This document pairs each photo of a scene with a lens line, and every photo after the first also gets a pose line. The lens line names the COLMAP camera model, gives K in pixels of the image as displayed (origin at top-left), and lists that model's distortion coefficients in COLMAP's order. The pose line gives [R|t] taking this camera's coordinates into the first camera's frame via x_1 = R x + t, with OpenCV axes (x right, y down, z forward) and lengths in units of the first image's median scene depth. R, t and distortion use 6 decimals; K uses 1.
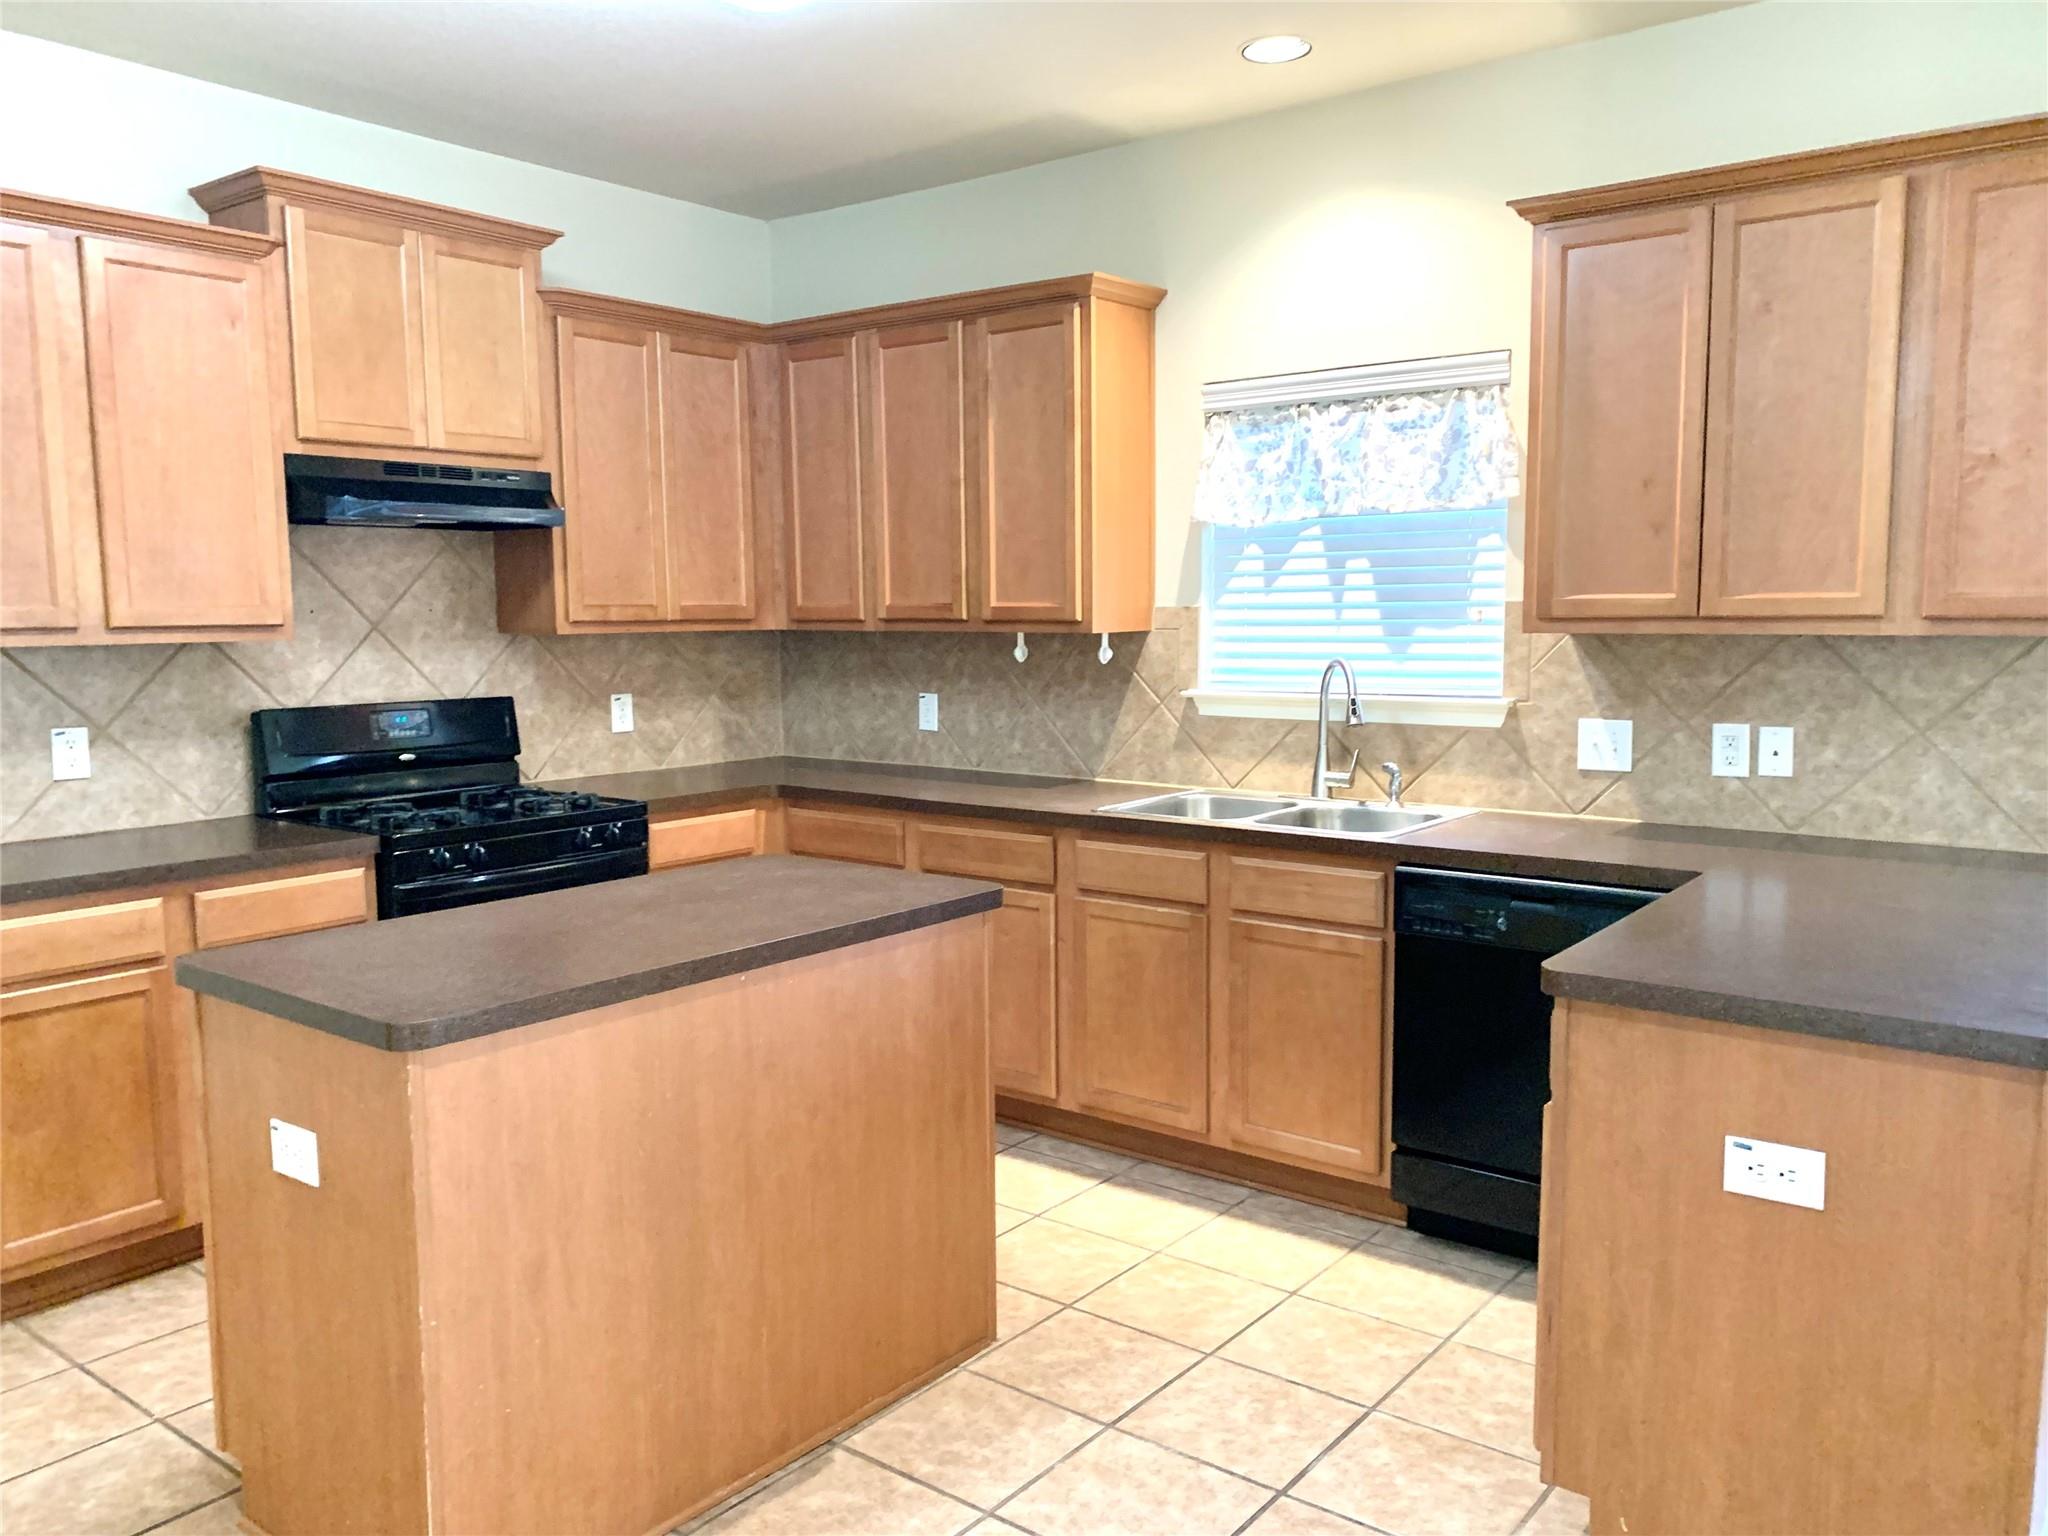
lens RADIAL K [[1566.5, 0, 1024.2], [0, 1566.5, 794.4], [0, 0, 1]] dist [0.036591, -0.034867]
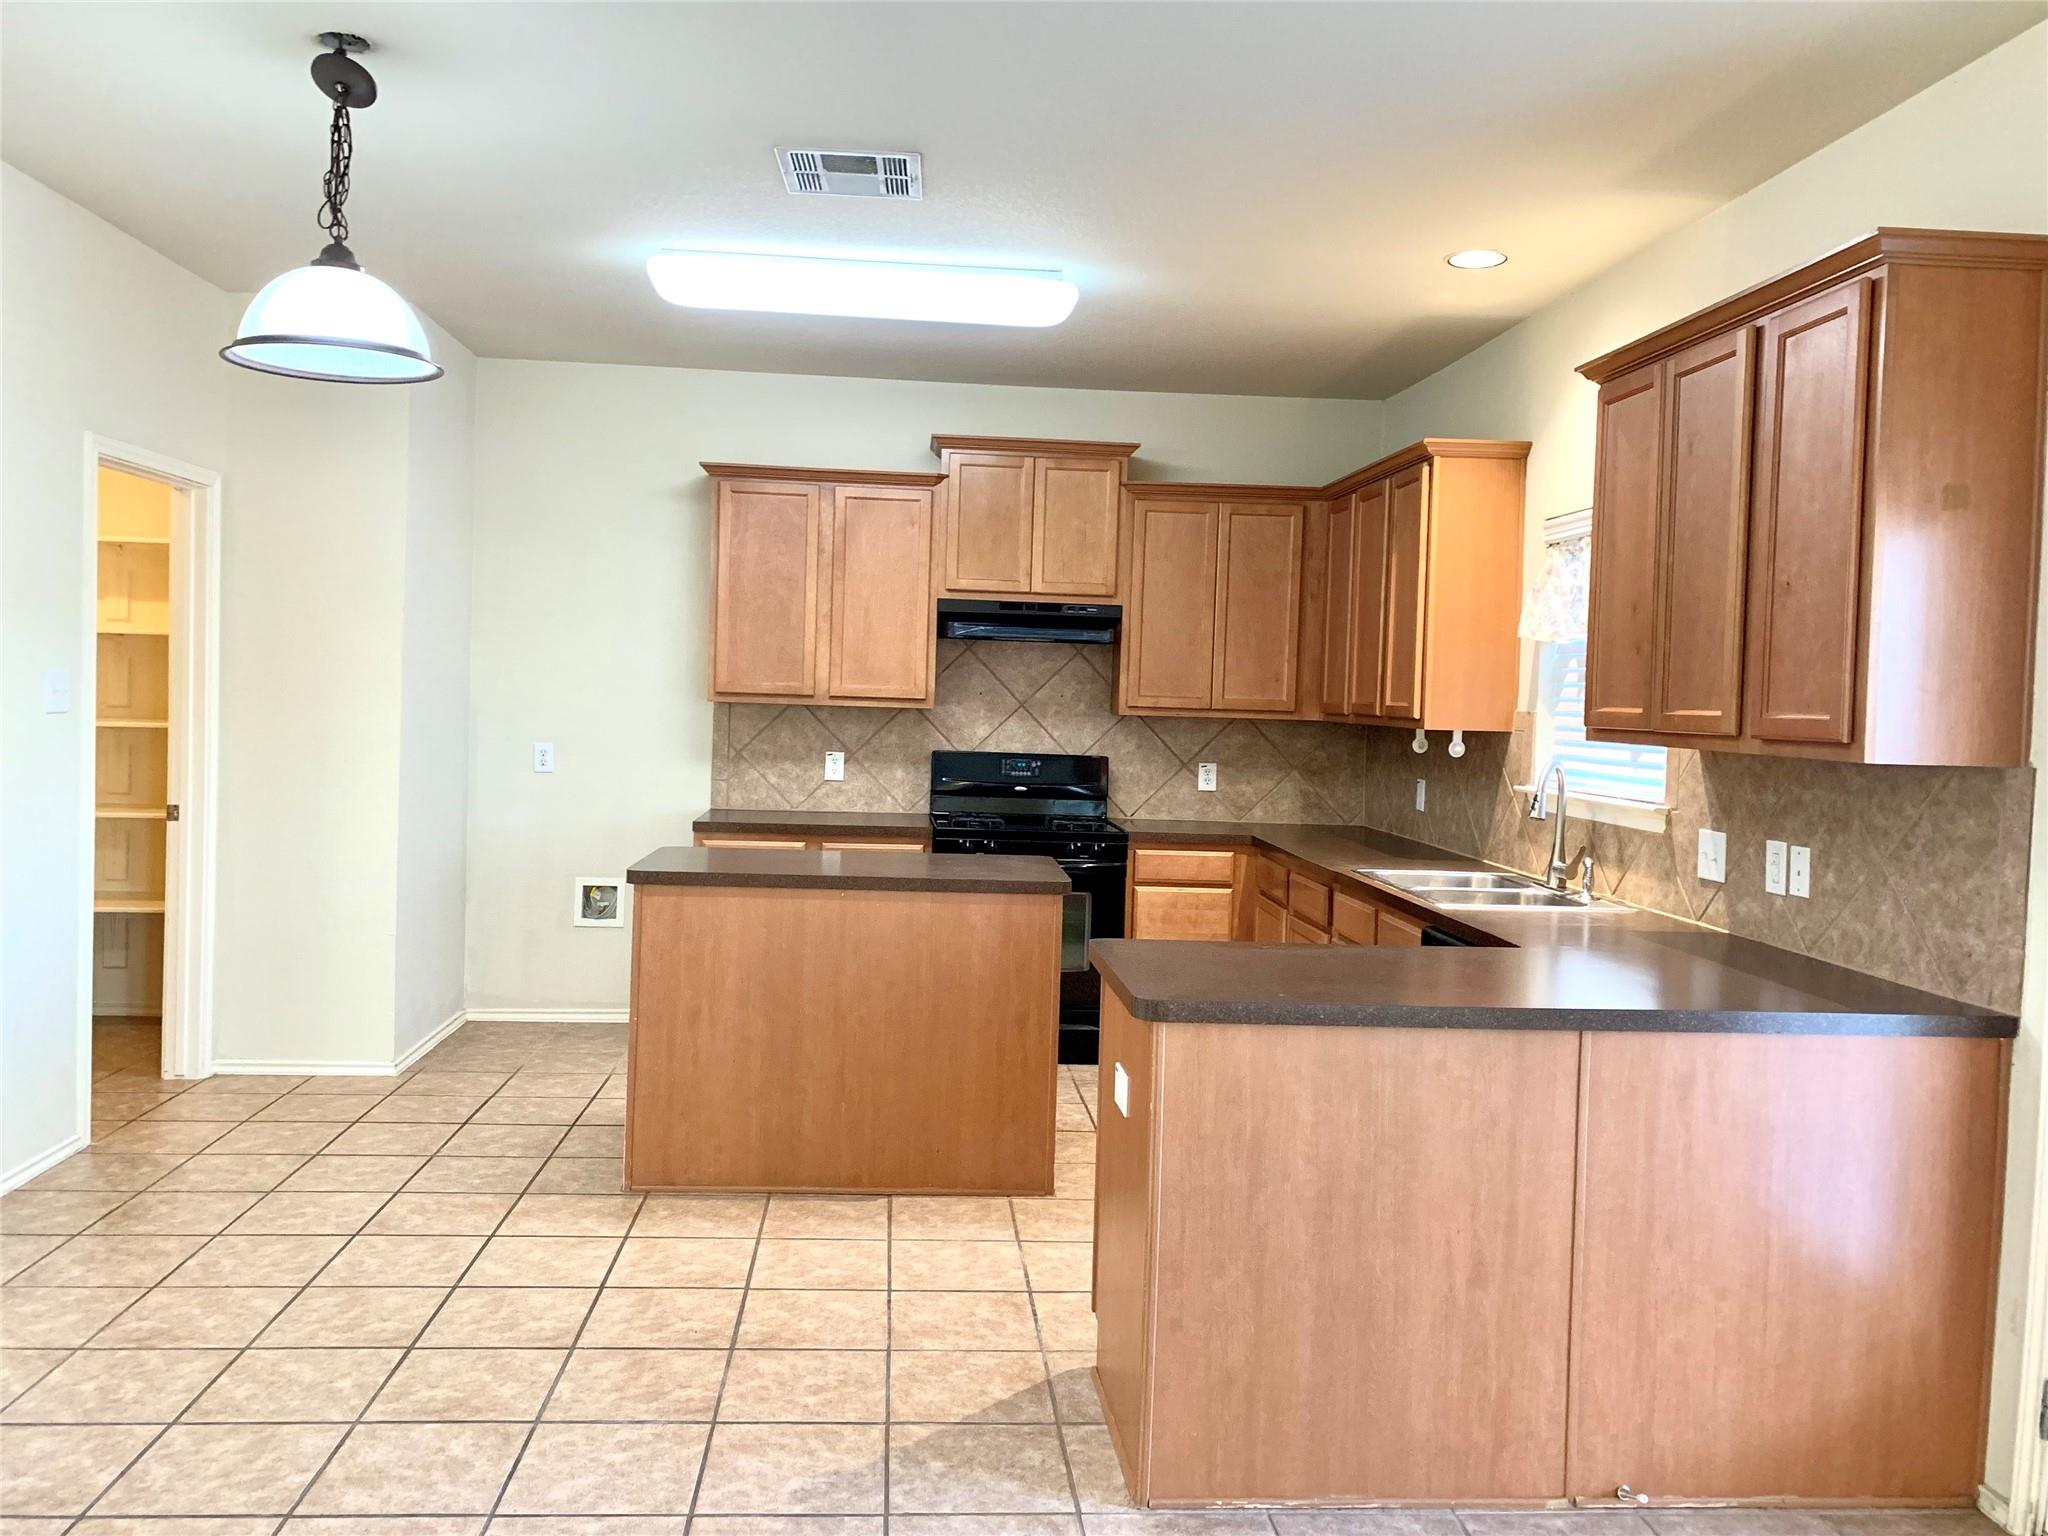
lens RADIAL K [[1566.5, 0, 1014.9], [0, 1566.5, 754.4], [0, 0, 1]] dist [0.036591, -0.034867]
pose [[0.671362, 0.059831, -0.738711, 0.796445], [-0.129214, 0.990920, -0.037175, 0.000592], [0.729779, 0.120410, 0.672997, -0.040447]]
